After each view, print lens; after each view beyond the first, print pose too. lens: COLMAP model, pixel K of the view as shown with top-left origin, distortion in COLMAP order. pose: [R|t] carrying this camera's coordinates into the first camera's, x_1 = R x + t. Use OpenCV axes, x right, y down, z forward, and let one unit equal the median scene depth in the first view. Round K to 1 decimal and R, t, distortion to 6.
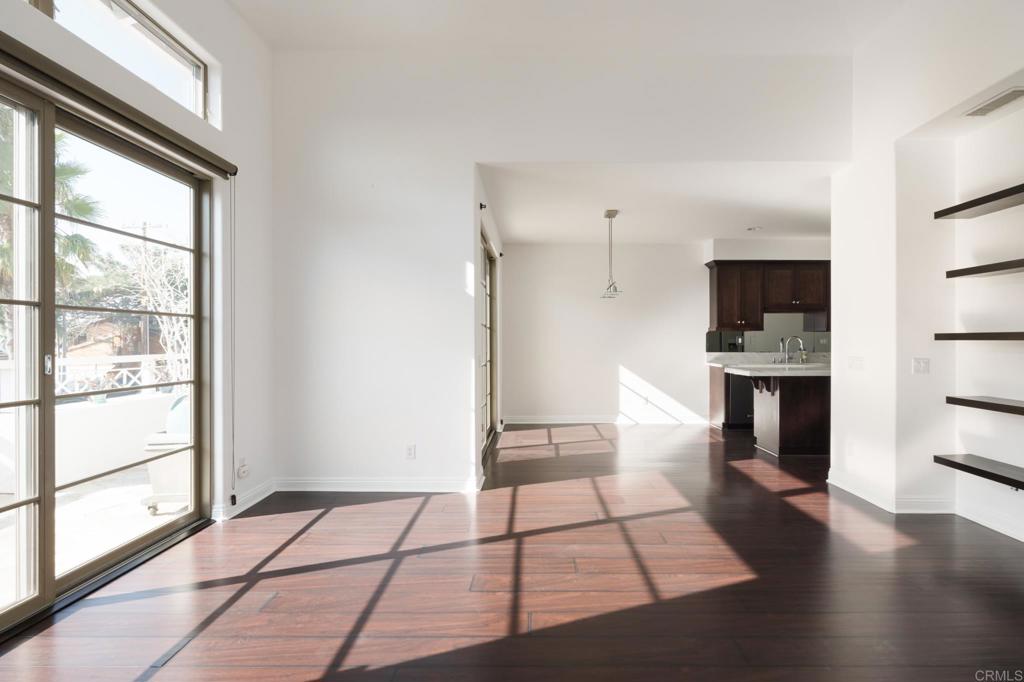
lens RADIAL K [[515.5, 0, 512.9], [0, 515.5, 341.4], [0, 0, 1]] dist [-0.009924, -0.001162]
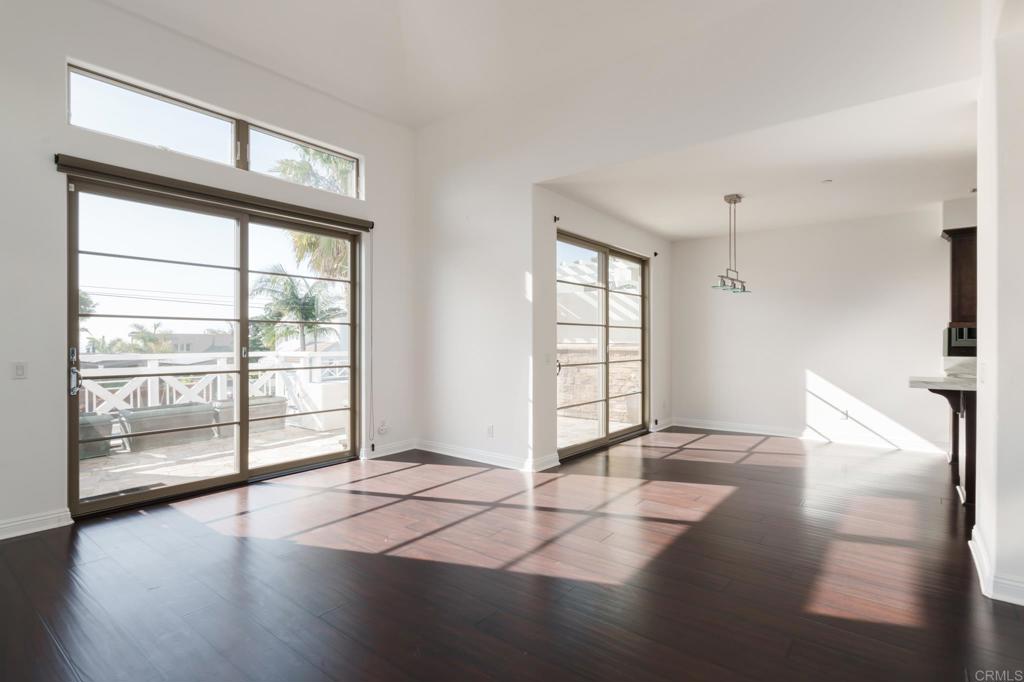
lens RADIAL K [[515.5, 0, 512.1], [0, 515.5, 345.5], [0, 0, 1]] dist [-0.009924, -0.001162]
pose [[0.778361, 0.006557, -0.627783, 0.713799], [-0.001993, 0.999966, 0.007973, 0.001571], [0.627814, -0.004955, 0.778348, 0.096557]]
